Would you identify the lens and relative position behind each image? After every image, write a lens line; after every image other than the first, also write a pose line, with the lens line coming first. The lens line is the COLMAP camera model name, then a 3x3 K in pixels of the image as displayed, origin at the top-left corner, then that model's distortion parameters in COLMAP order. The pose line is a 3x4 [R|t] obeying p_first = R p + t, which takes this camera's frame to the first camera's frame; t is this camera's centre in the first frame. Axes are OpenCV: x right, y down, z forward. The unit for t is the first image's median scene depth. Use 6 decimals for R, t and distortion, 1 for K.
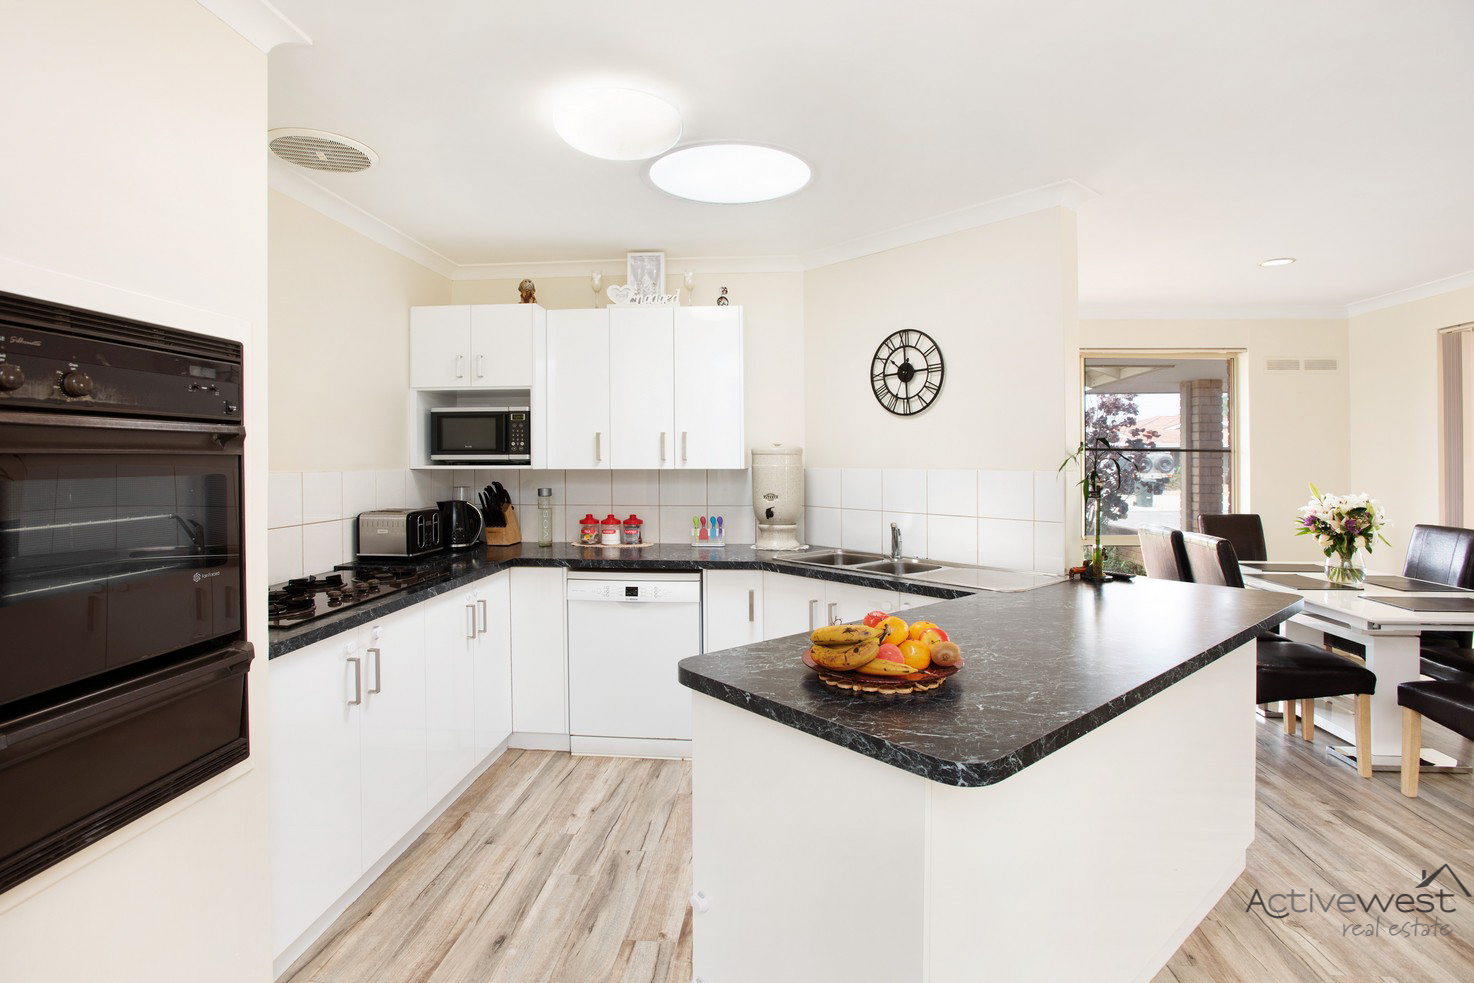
lens RADIAL K [[710.5, 0, 743.0], [0, 710.5, 459.9], [0, 0, 1]] dist [-0.024348, -0.000191]
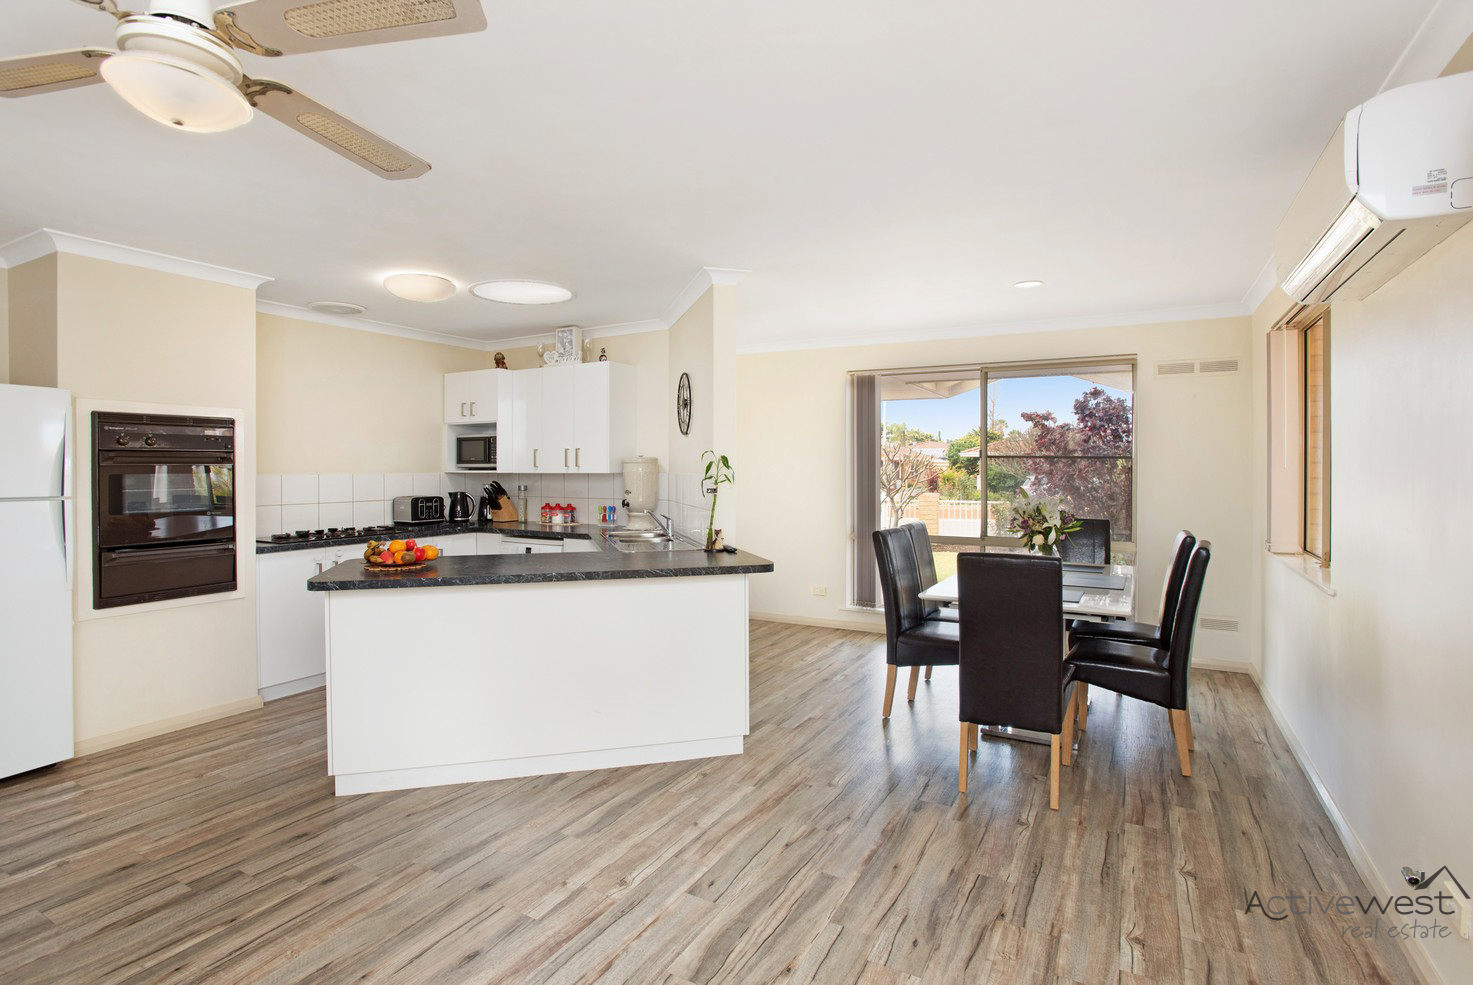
lens RADIAL K [[710.0, 0, 741.9], [0, 710.0, 483.8], [0, 0, 1]] dist [-0.024348, -0.000191]
pose [[0.902186, 0.009507, -0.431242, 0.850364], [0.001235, 0.999696, 0.024621, -0.000821], [0.431345, -0.022745, 0.901900, -0.190619]]
